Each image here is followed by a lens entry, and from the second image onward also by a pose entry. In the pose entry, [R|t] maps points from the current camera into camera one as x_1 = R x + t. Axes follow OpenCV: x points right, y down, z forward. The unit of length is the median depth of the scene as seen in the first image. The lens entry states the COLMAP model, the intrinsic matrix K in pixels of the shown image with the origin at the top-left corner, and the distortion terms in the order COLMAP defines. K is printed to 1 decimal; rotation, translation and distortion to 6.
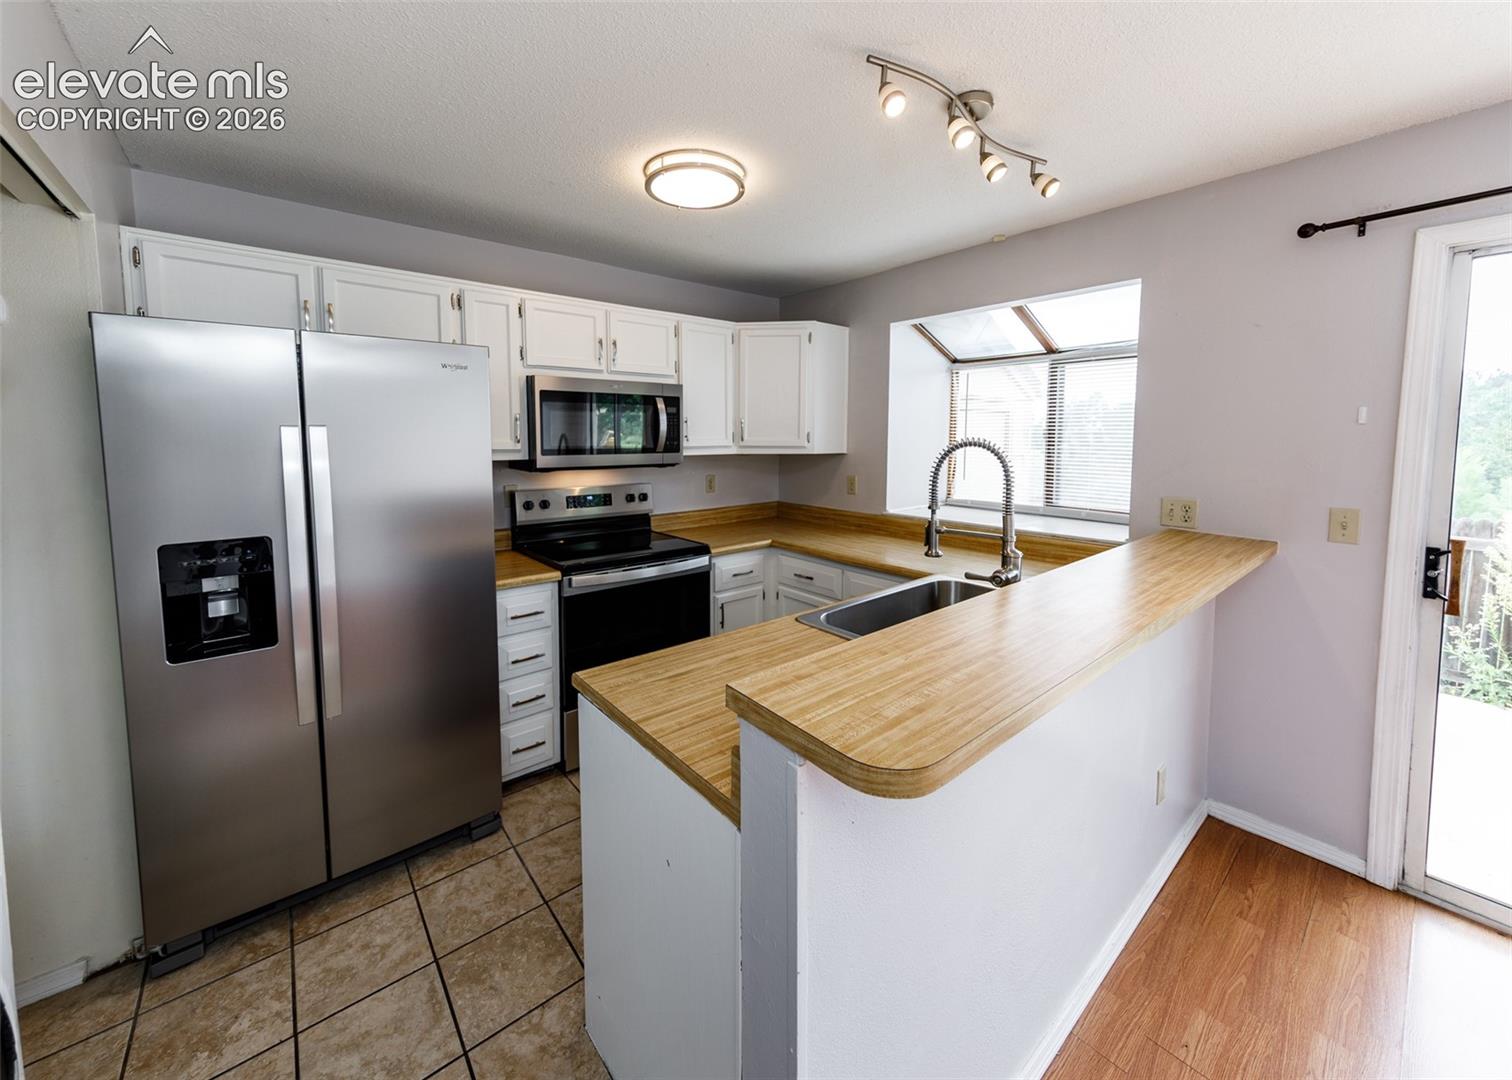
lens RADIAL K [[561.2, 0, 751.4], [0, 561.2, 472.6], [0, 0, 1]] dist [0.012385, 0.000105]
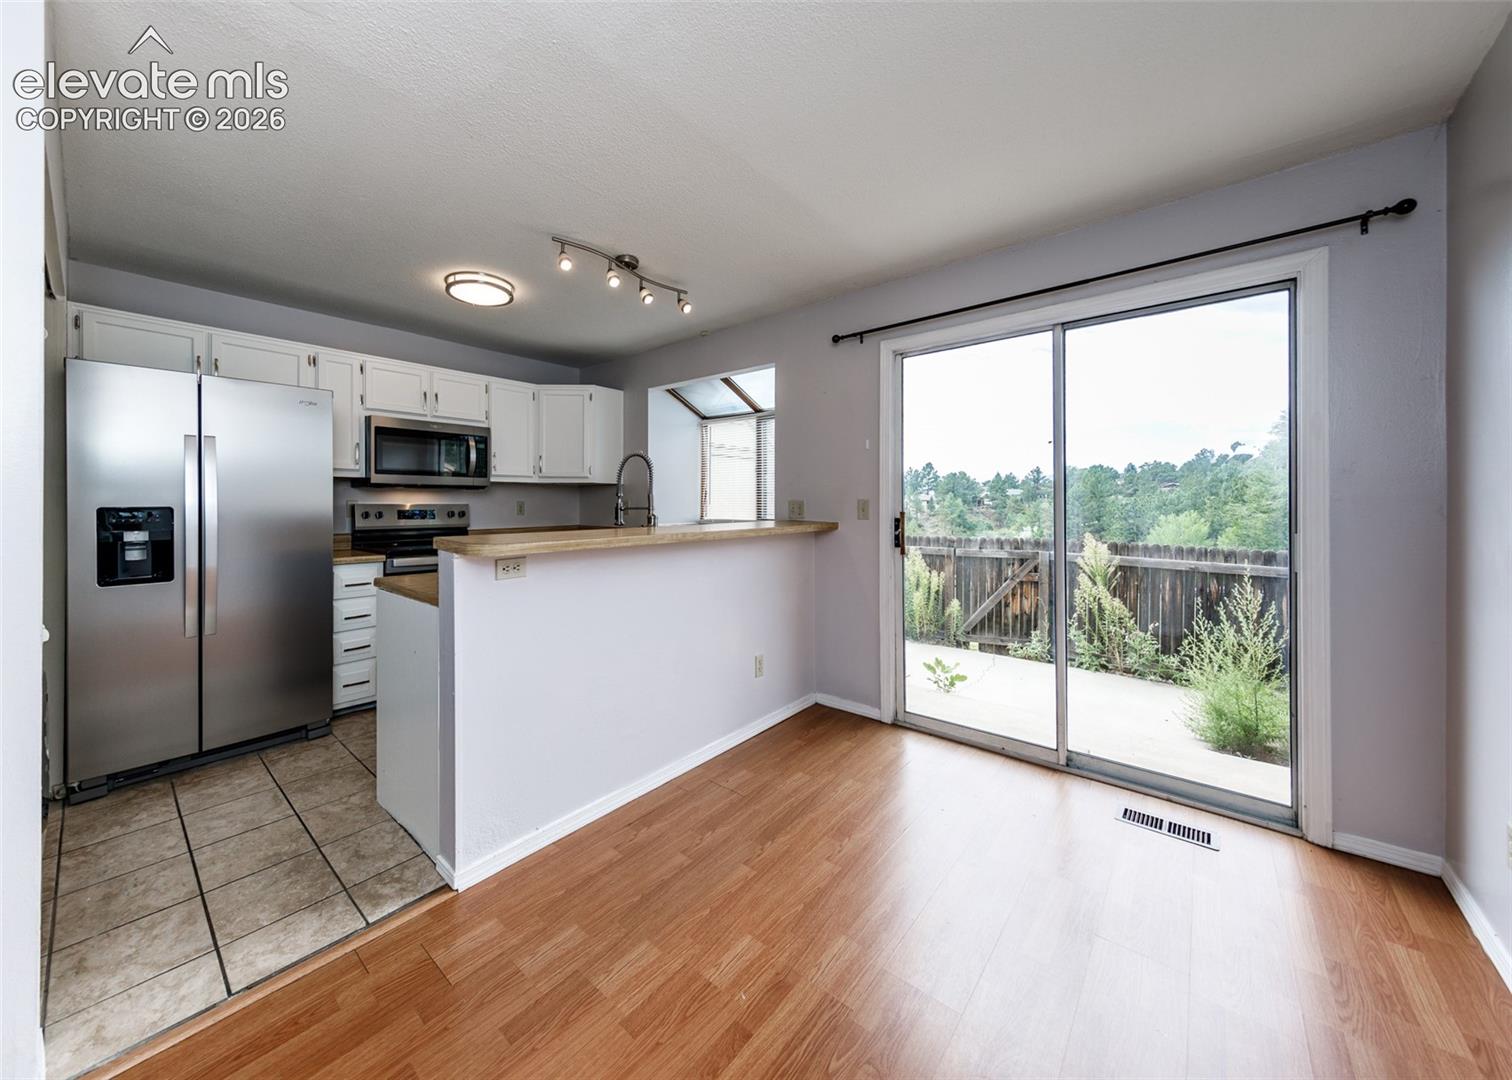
lens RADIAL K [[535.4, 0, 671.8], [0, 535.4, 503.8], [0, 0, 1]] dist [0.016358, -0.000045]
pose [[0.994607, 0.006523, 0.103509, 0.192295], [-0.000379, 0.998242, -0.059267, 0.109726], [-0.103714, 0.058908, 0.992861, -0.339465]]
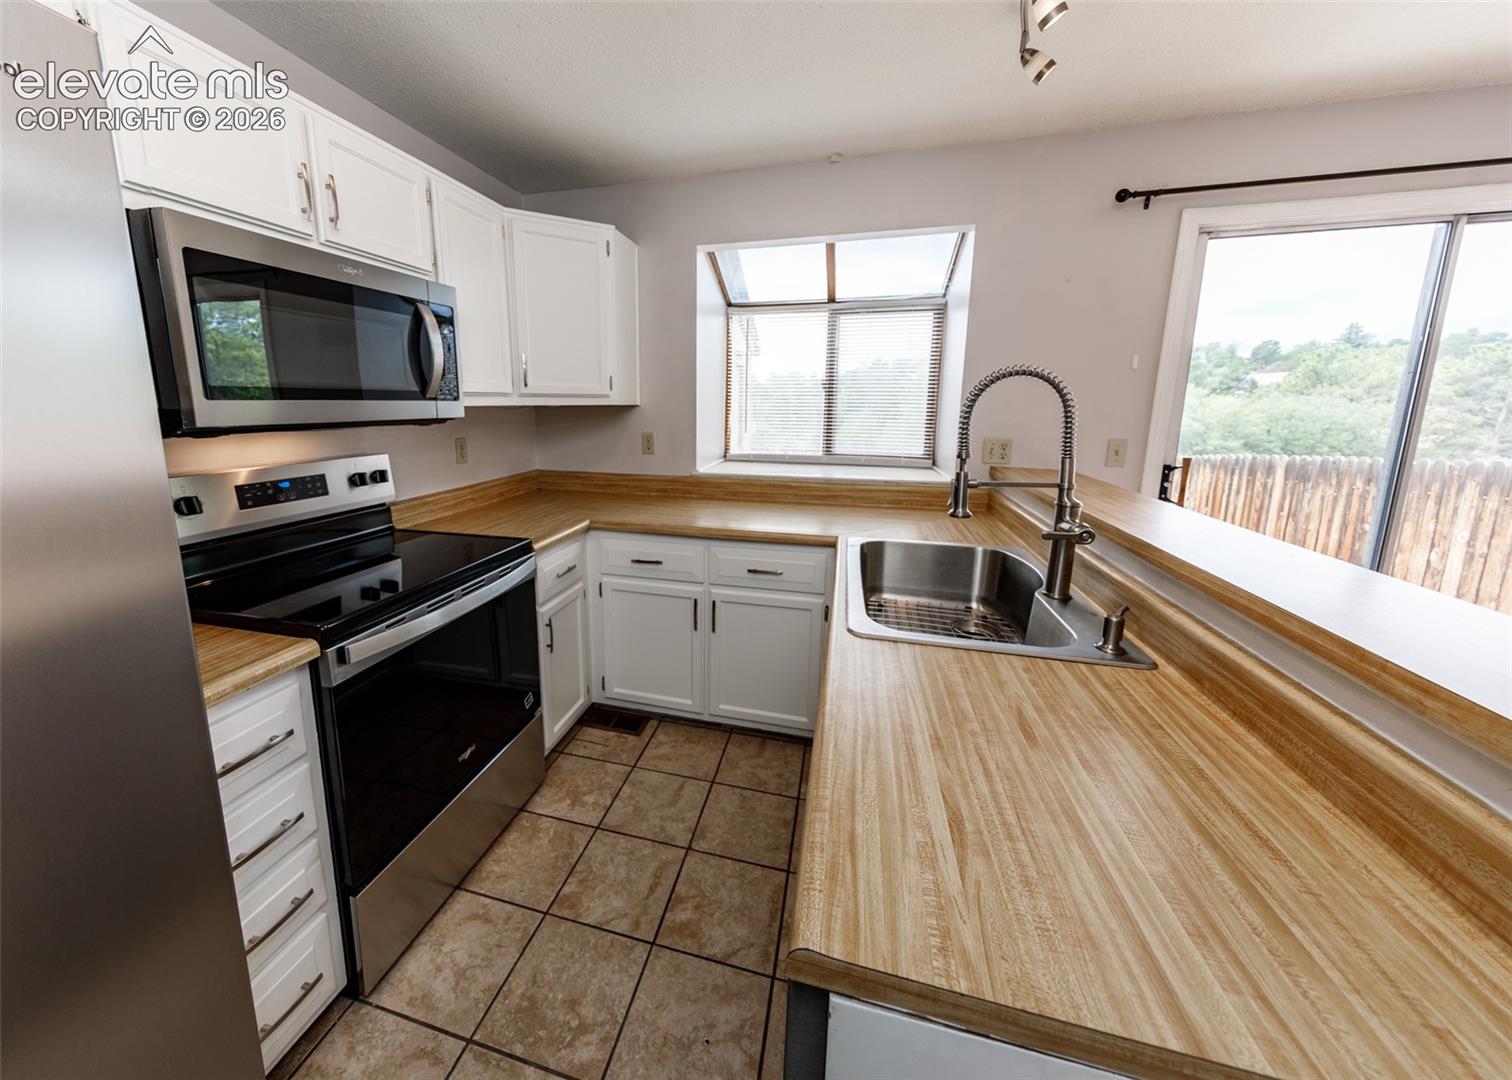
lens RADIAL K [[529.7, 0, 703.0], [0, 529.7, 490.9], [0, 0, 1]] dist [0.006754, -0.002779]
pose [[0.822769, -0.093160, 0.560690, -0.262338], [0.035881, 0.993022, 0.112340, 0.008261], [-0.567243, -0.072312, 0.820370, 0.378575]]
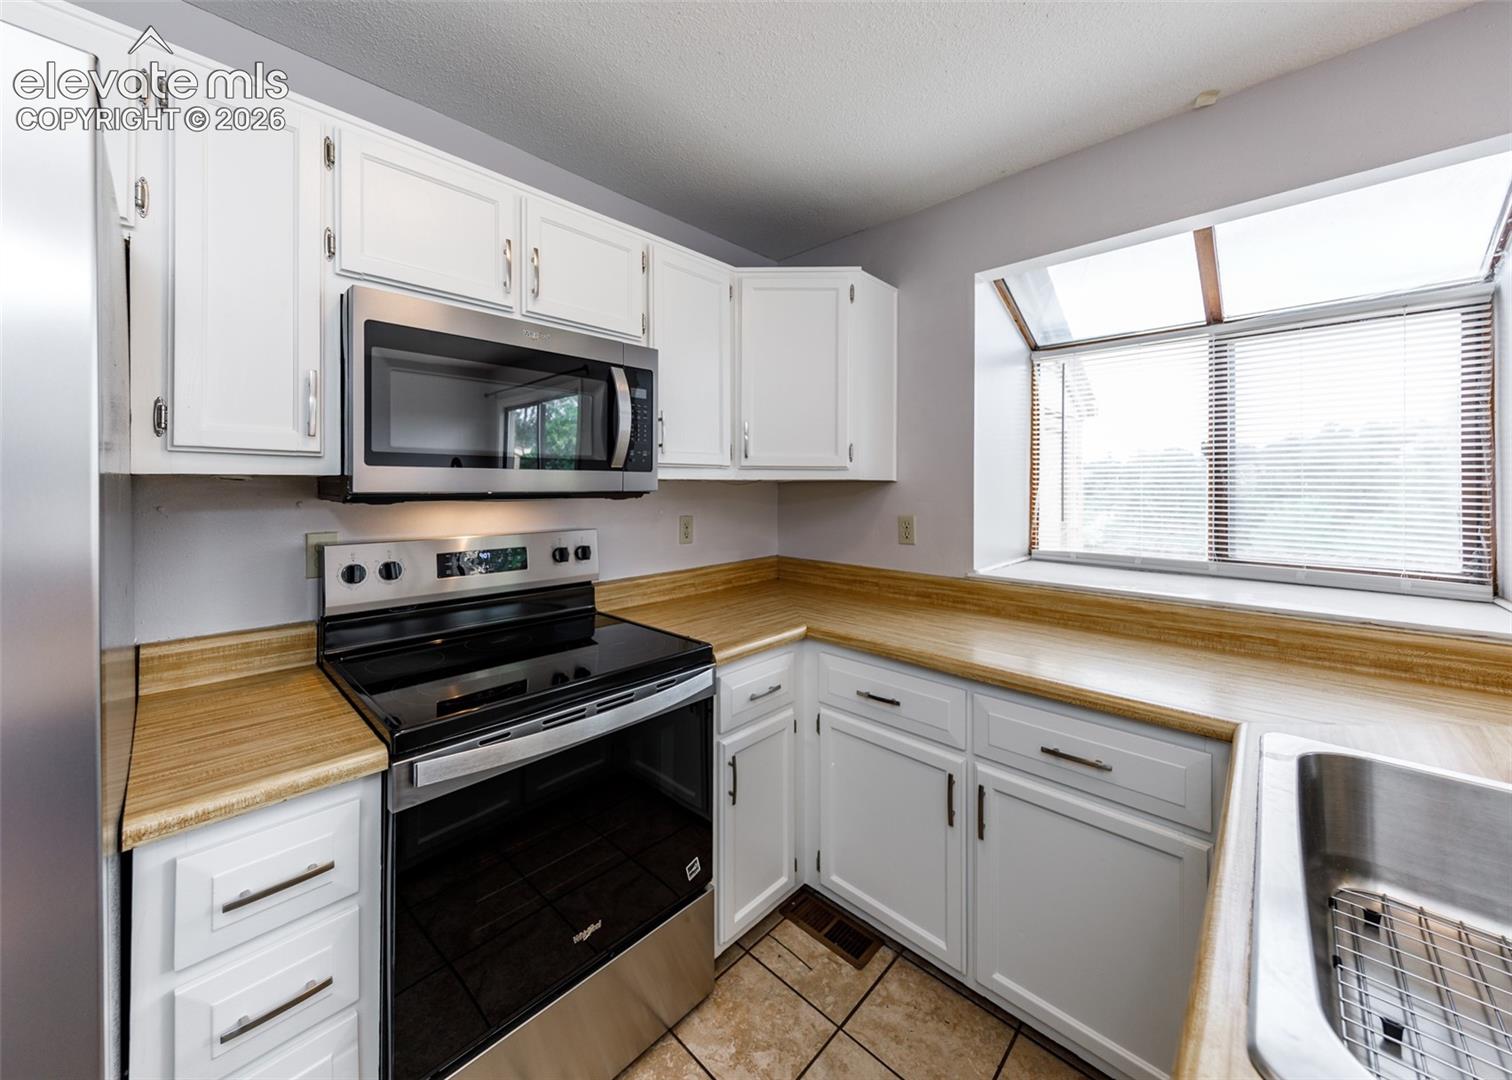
lens RADIAL K [[556.8, 0, 716.0], [0, 556.8, 481.9], [0, 0, 1]] dist [0.005132, -0.000257]
pose [[0.996445, 0.002265, 0.084211, -0.118766], [0.003694, 0.997503, -0.070530, 0.014023], [-0.084161, 0.070591, 0.993949, 0.484801]]
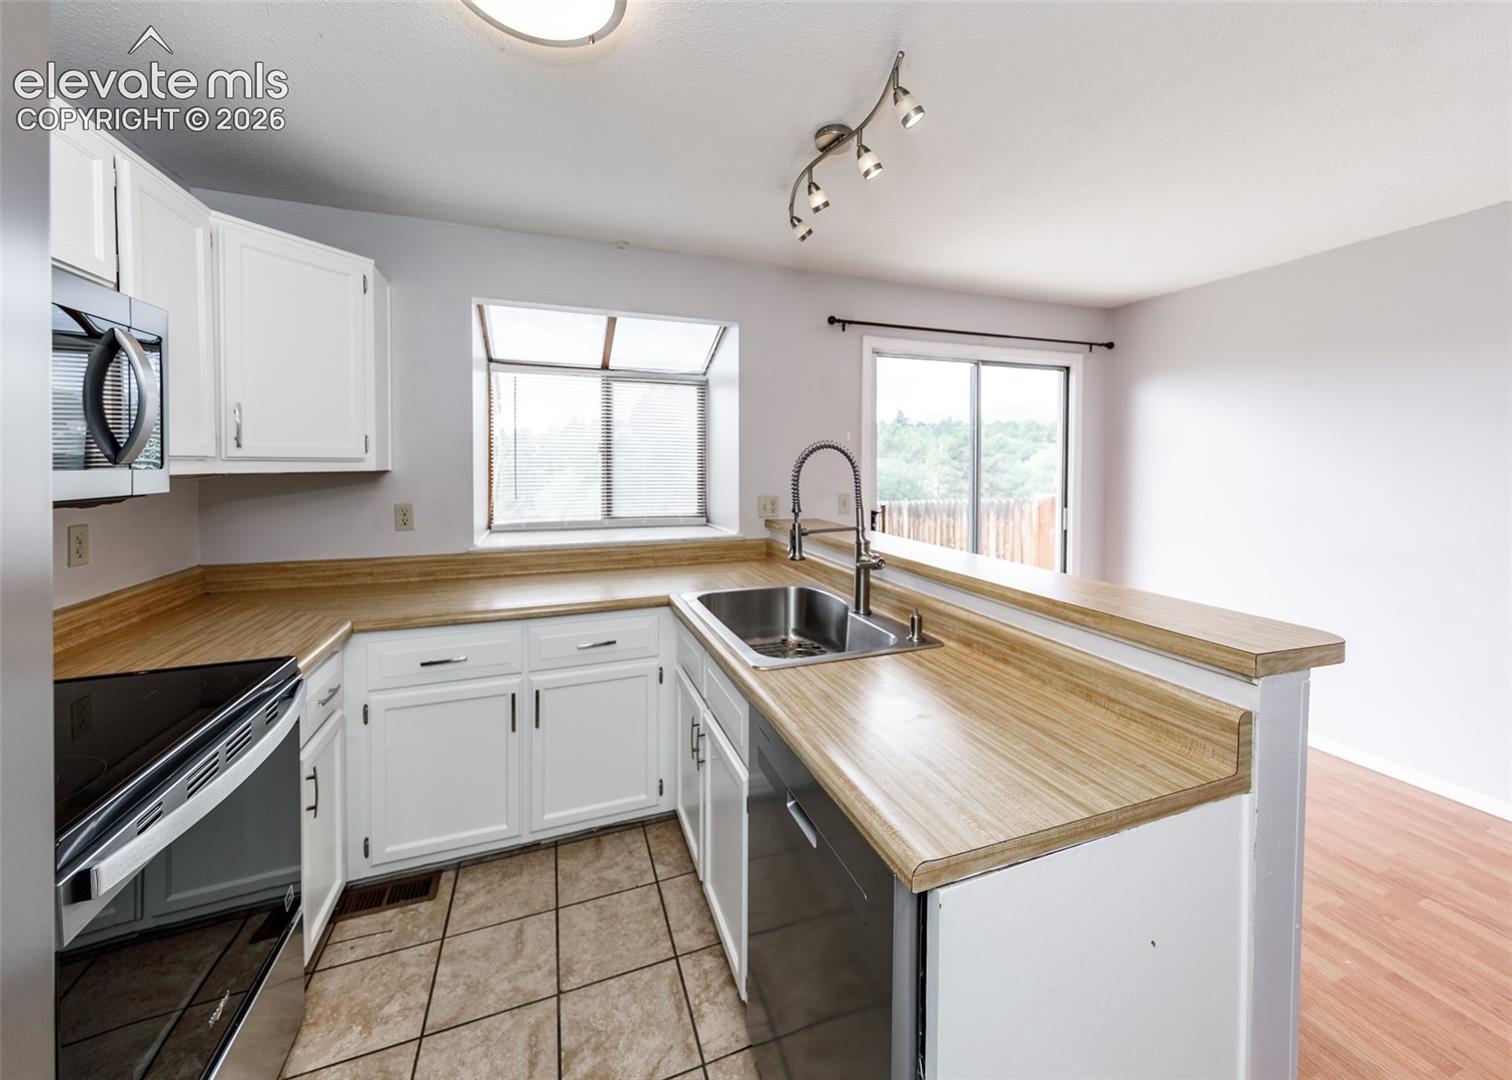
lens RADIAL K [[565.8, 0, 760.2], [0, 565.8, 472.6], [0, 0, 1]] dist [0.000874, -0.000141]
pose [[0.332007, -0.015868, 0.943143, -0.411419], [0.061139, 0.998118, -0.004730, -0.002883], [-0.941293, 0.059233, 0.332352, 0.462721]]
